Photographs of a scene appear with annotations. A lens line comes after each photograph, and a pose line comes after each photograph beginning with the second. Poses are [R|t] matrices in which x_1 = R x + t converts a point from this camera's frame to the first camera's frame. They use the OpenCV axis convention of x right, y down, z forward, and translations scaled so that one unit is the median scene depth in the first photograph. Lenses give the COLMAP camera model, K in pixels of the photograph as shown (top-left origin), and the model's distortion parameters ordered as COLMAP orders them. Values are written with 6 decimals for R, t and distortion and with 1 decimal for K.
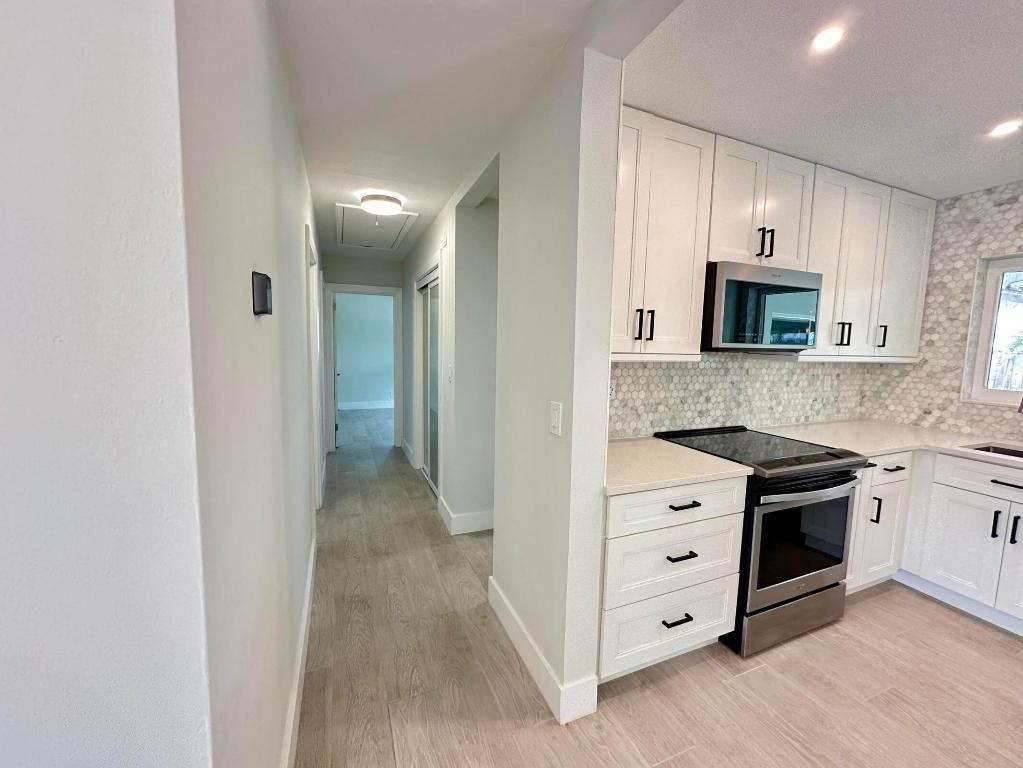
lens RADIAL K [[409.8, 0, 511.5], [0, 409.8, 384.0], [0, 0, 1]] dist [-0.002688, 0.000411]
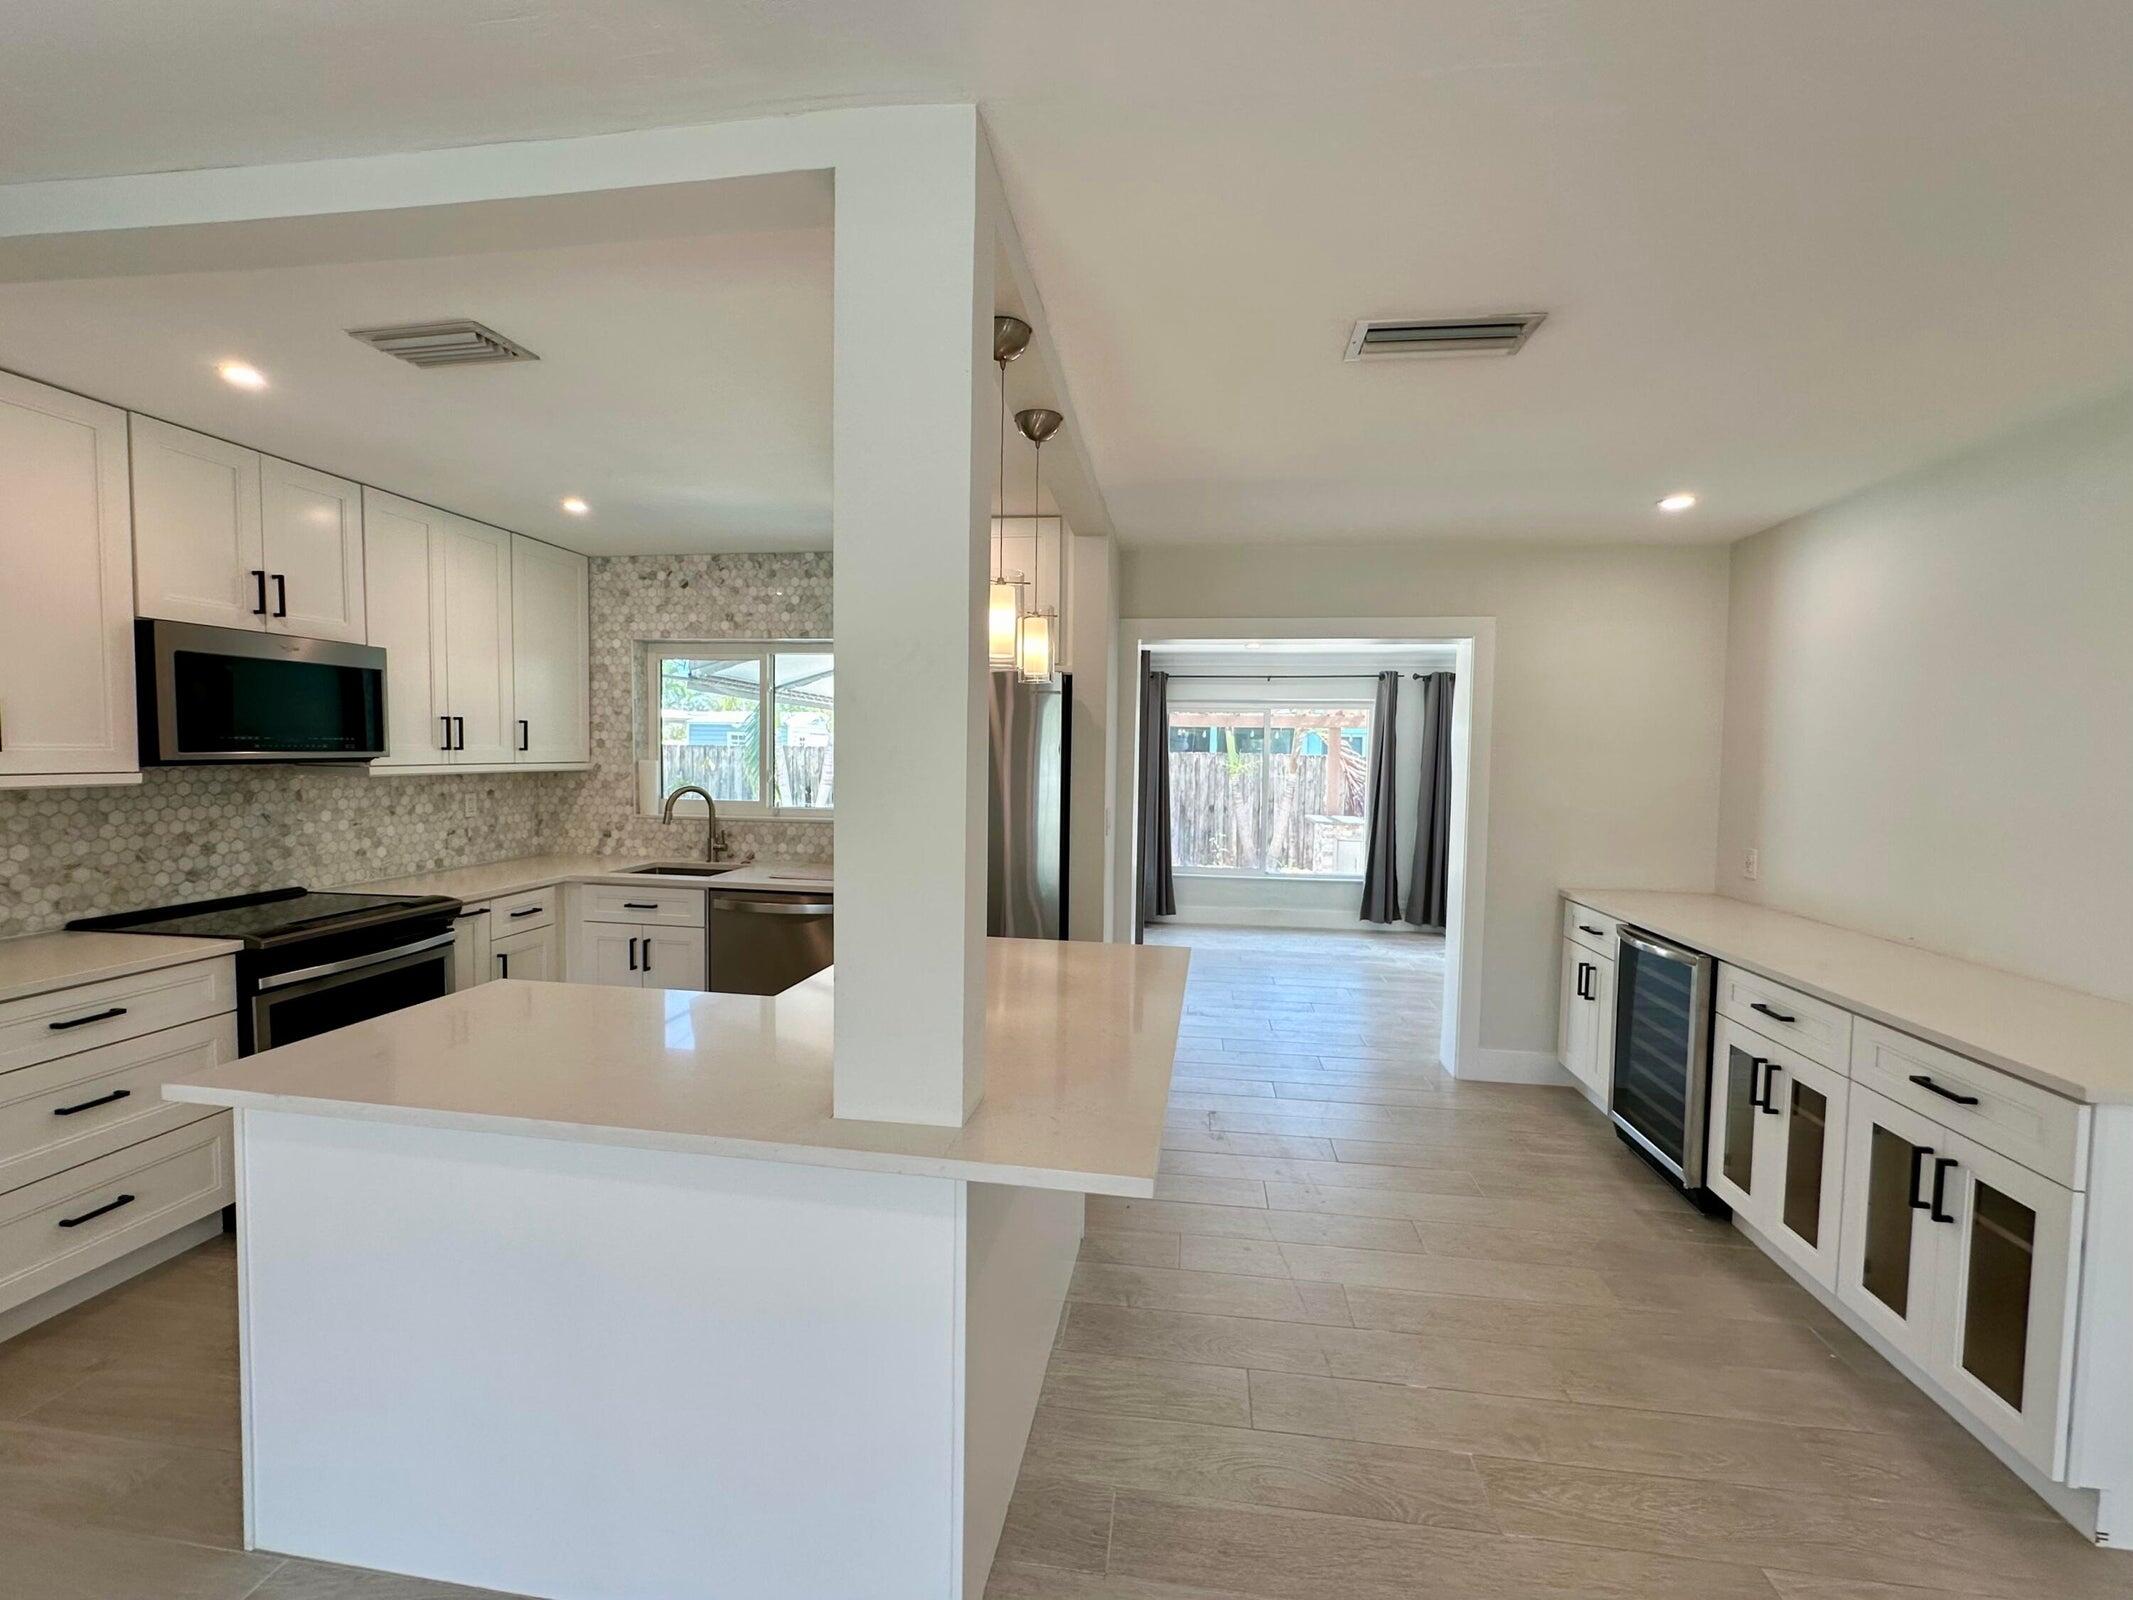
lens RADIAL K [[906.6, 0, 1066.5], [0, 906.6, 800.0], [0, 0, 1]] dist [-0.003852, -0.000039]
pose [[0.507274, -0.063471, 0.859444, 0.013803], [0.079573, 0.996473, 0.026624, 0.030425], [-0.858103, 0.054883, 0.510536, -0.625947]]
